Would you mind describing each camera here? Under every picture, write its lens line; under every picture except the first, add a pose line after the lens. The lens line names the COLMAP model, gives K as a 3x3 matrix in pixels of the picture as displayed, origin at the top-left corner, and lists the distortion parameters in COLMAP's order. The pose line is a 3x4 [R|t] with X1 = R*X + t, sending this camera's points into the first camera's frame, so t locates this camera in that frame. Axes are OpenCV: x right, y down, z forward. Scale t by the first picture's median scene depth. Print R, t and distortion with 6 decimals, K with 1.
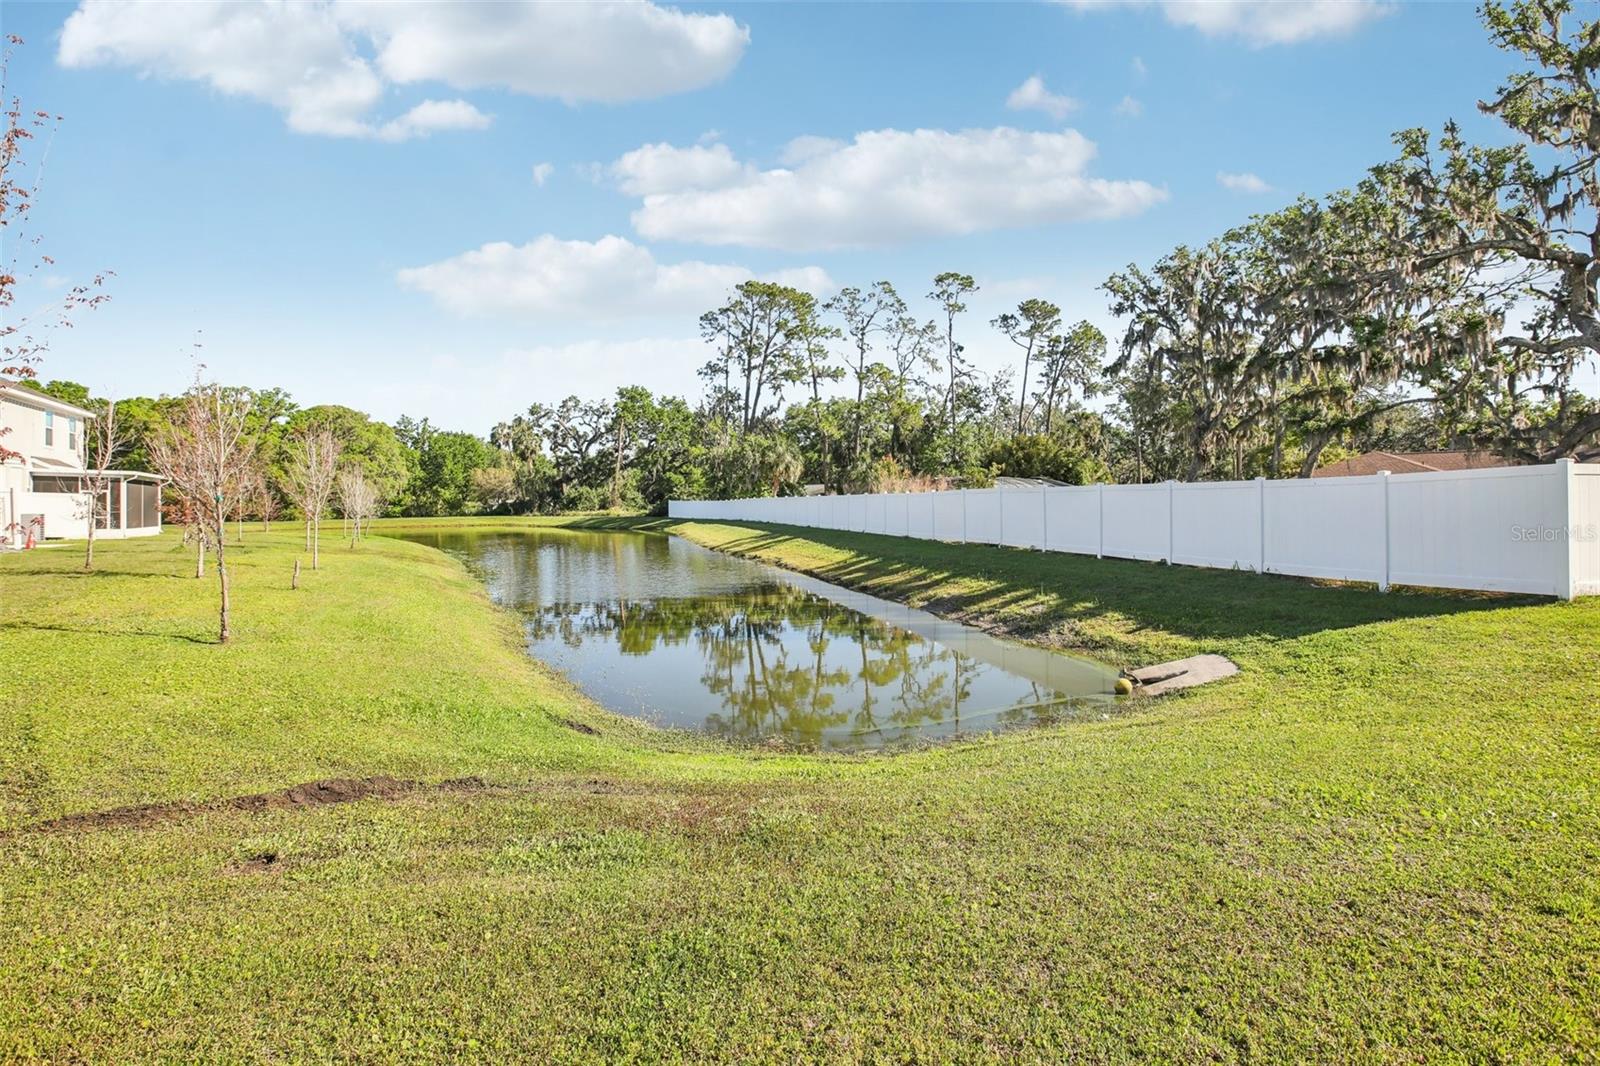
lens RADIAL K [[779.1, 0, 793.6], [0, 779.1, 475.7], [0, 0, 1]] dist [-0.002857, -0.000211]
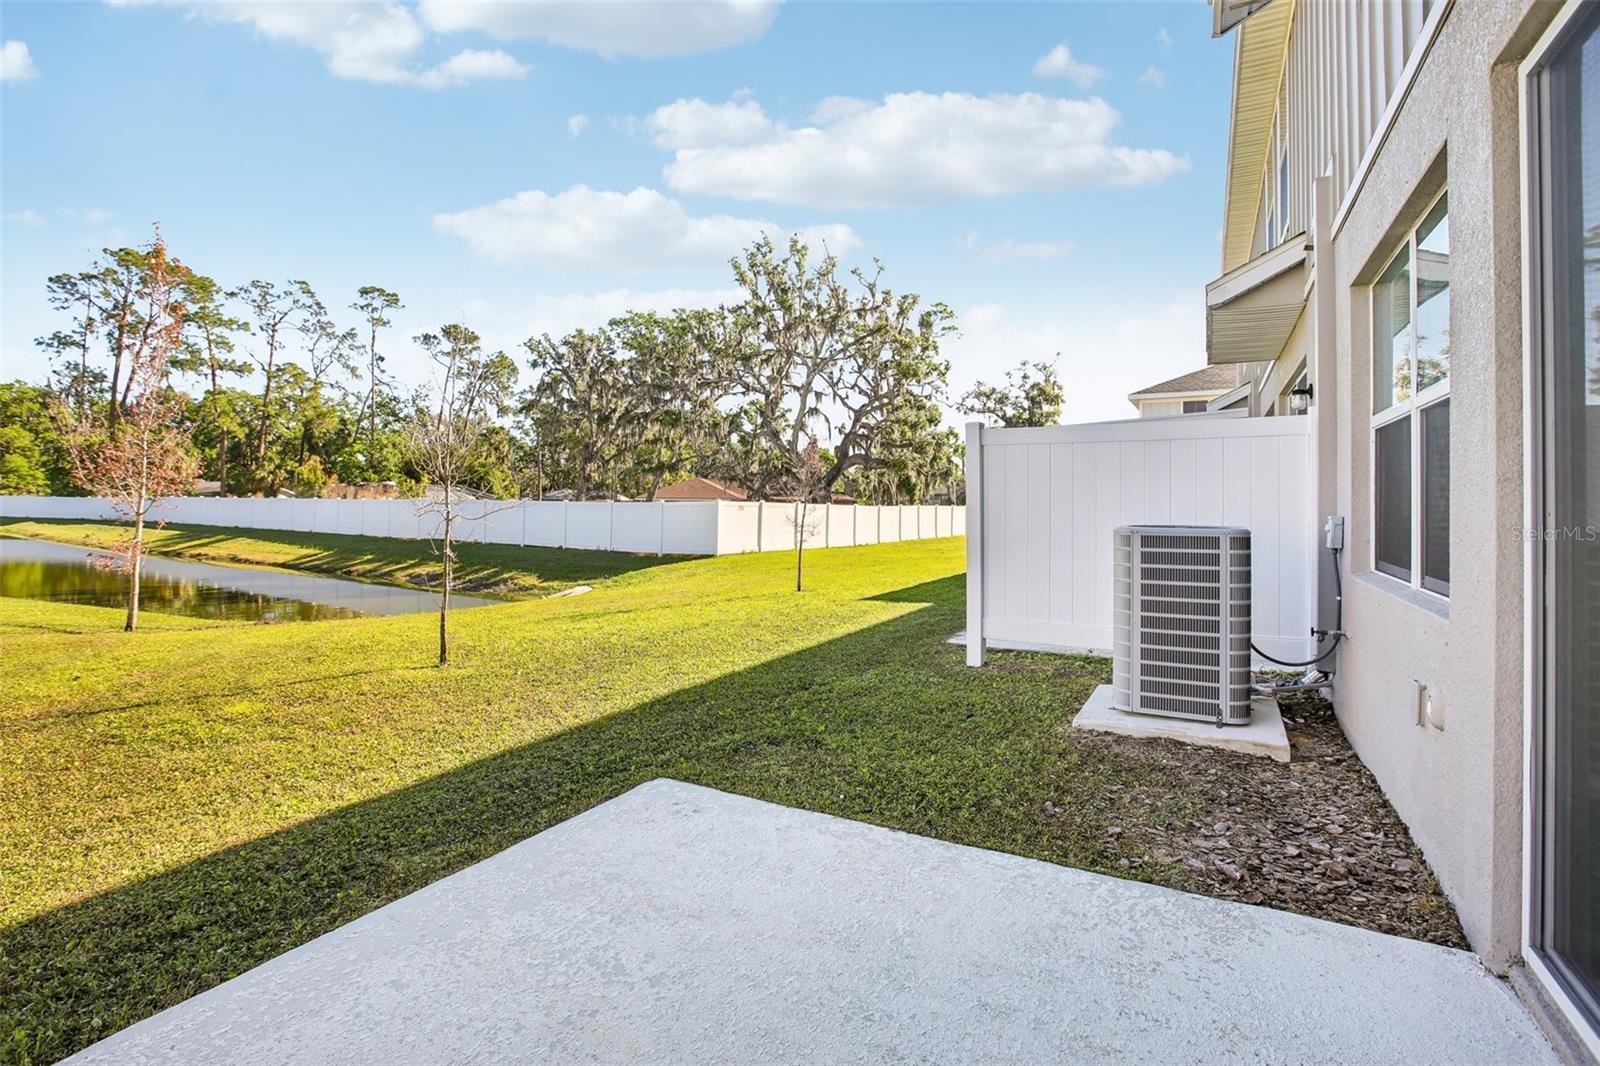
lens RADIAL K [[713.8, 0, 817.0], [0, 713.8, 501.9], [0, 0, 1]] dist [-0.031807, 0.000052]
pose [[0.700856, 0.025413, 0.712850, -0.055809], [-0.045382, 0.998929, 0.009006, -0.006413], [-0.711858, -0.038662, 0.701259, -0.111416]]
